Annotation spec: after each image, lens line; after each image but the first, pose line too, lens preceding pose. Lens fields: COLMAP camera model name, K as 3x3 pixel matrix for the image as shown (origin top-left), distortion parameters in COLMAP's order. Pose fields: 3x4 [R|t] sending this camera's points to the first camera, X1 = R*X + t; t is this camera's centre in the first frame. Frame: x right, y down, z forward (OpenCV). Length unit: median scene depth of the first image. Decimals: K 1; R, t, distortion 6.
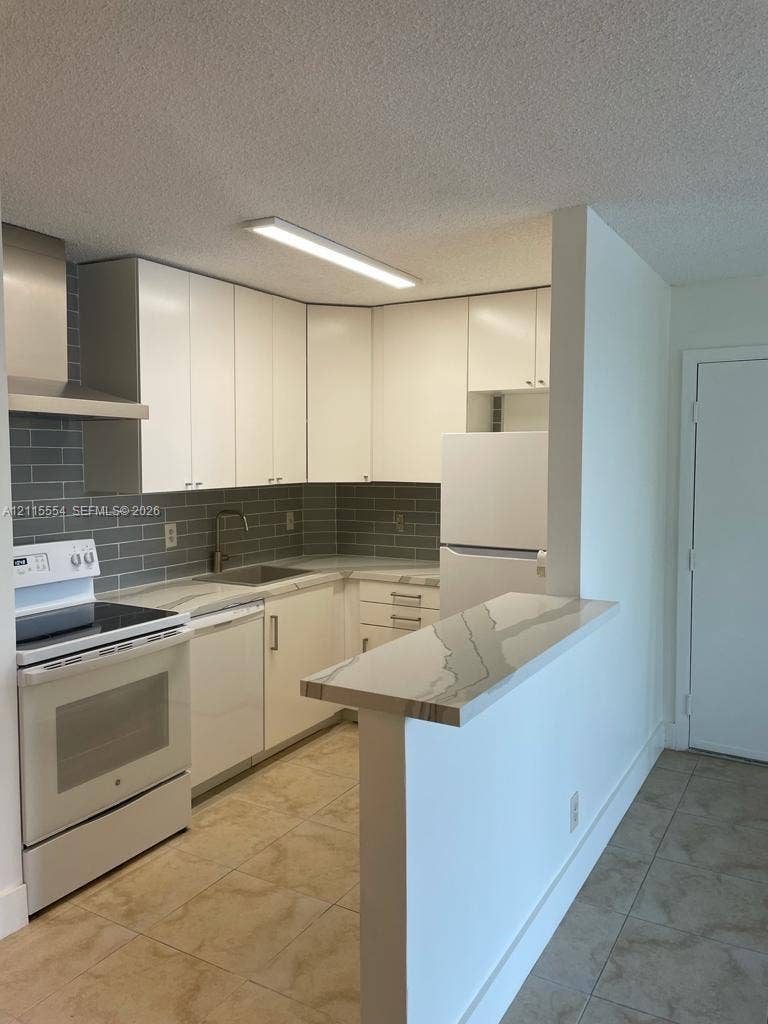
lens RADIAL K [[775.3, 0, 386.5], [0, 775.3, 509.0], [0, 0, 1]] dist [0.043480, -0.055519]
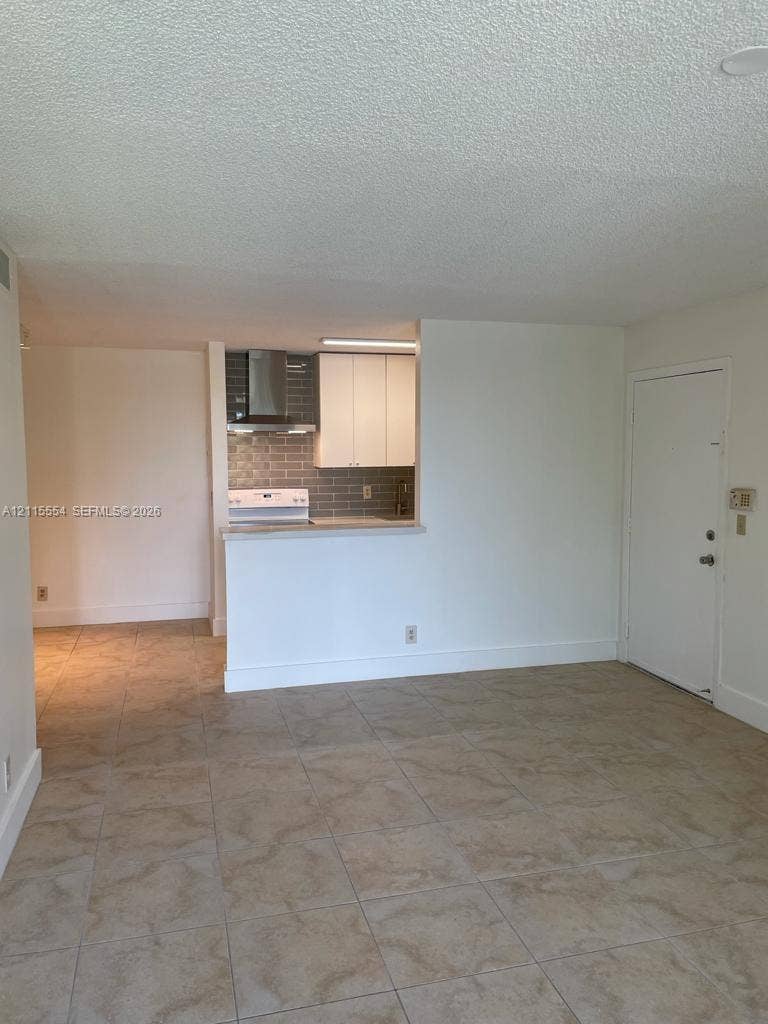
lens RADIAL K [[775.3, 0, 382.5], [0, 775.3, 513.4], [0, 0, 1]] dist [0.043480, -0.055519]
pose [[0.702958, 0.056562, -0.708979, 1.065325], [-0.048091, 0.998331, 0.031964, 0.023522], [0.709604, 0.011626, 0.704505, -0.277926]]
